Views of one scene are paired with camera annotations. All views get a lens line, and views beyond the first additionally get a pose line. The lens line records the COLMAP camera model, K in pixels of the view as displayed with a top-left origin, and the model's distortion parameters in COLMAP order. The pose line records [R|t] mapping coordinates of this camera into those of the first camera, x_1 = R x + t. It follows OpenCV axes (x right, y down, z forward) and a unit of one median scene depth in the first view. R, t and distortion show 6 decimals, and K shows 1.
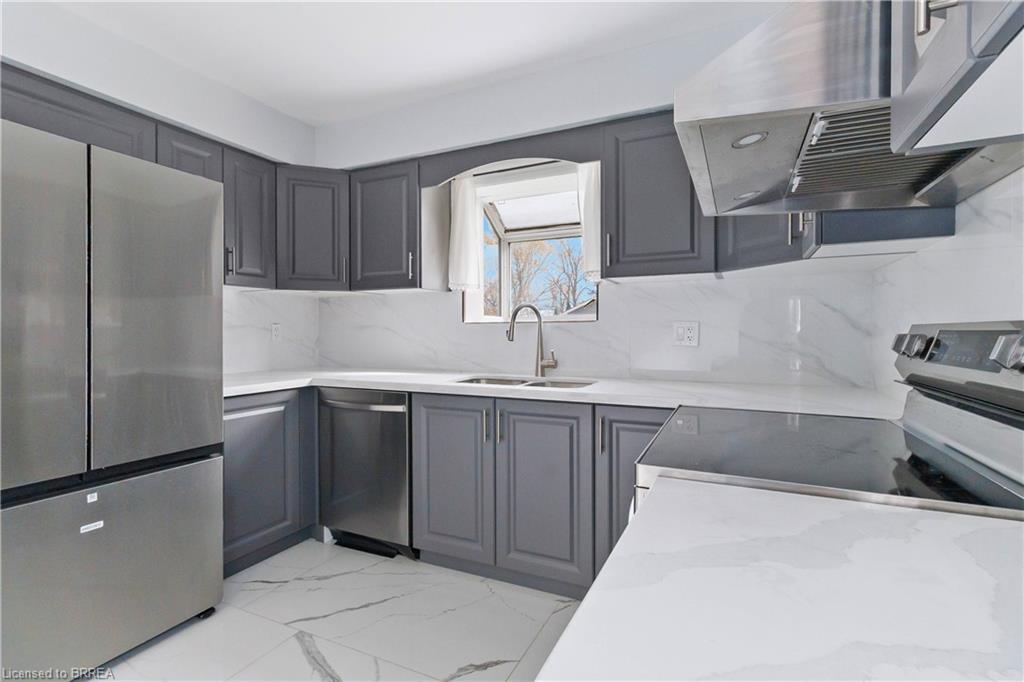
lens RADIAL K [[468.2, 0, 527.1], [0, 468.2, 334.5], [0, 0, 1]] dist [-0.008499, 0.000211]
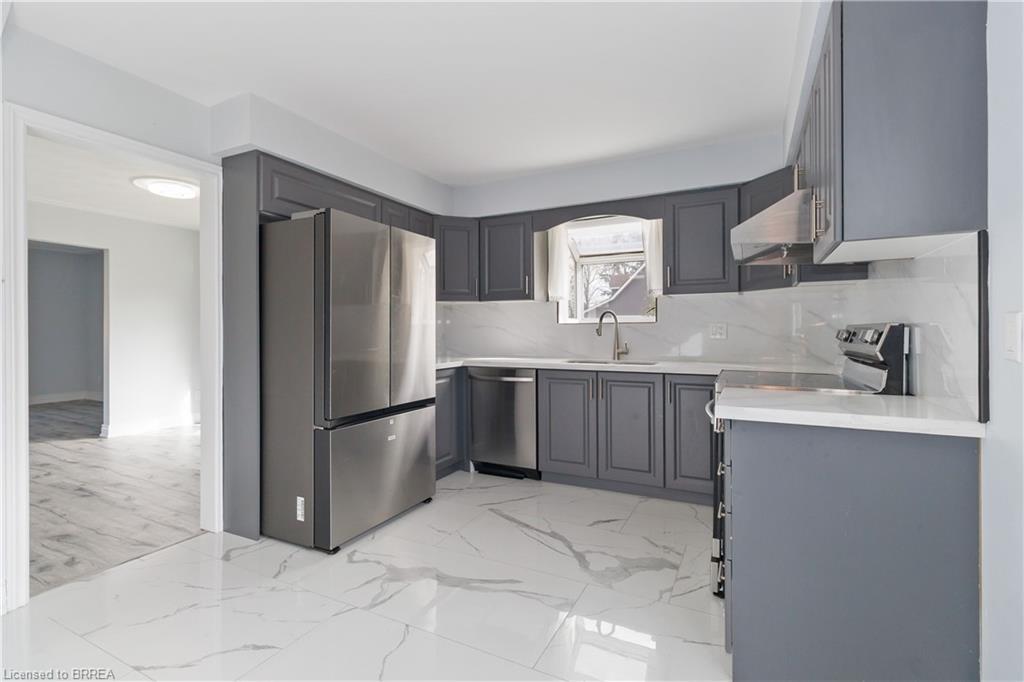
lens RADIAL K [[468.2, 0, 517.7], [0, 468.2, 329.1], [0, 0, 1]] dist [-0.008499, 0.000211]
pose [[0.999432, -0.001315, -0.033667, -0.256900], [0.000985, 0.999951, -0.009817, 0.007375], [0.033678, 0.009778, 0.999385, -0.530820]]
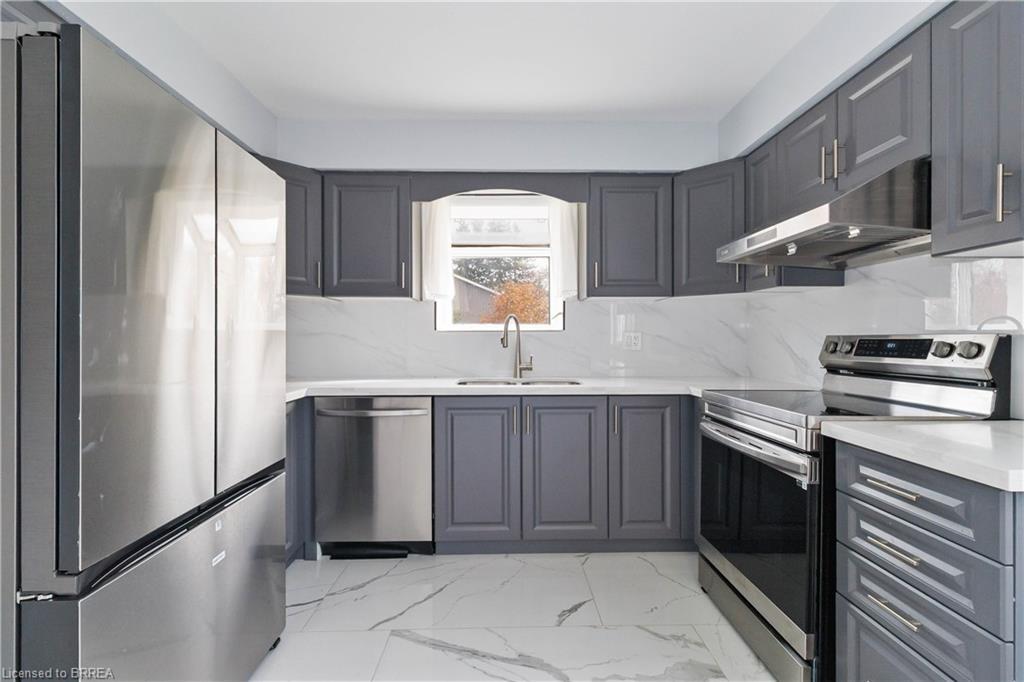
lens RADIAL K [[468.2, 0, 508.2], [0, 468.2, 338.8], [0, 0, 1]] dist [-0.008499, 0.000211]
pose [[0.901039, -0.000148, 0.433738, -0.546763], [0.002684, 0.999983, -0.005236, -0.001029], [-0.433729, 0.005882, 0.901024, -0.034522]]
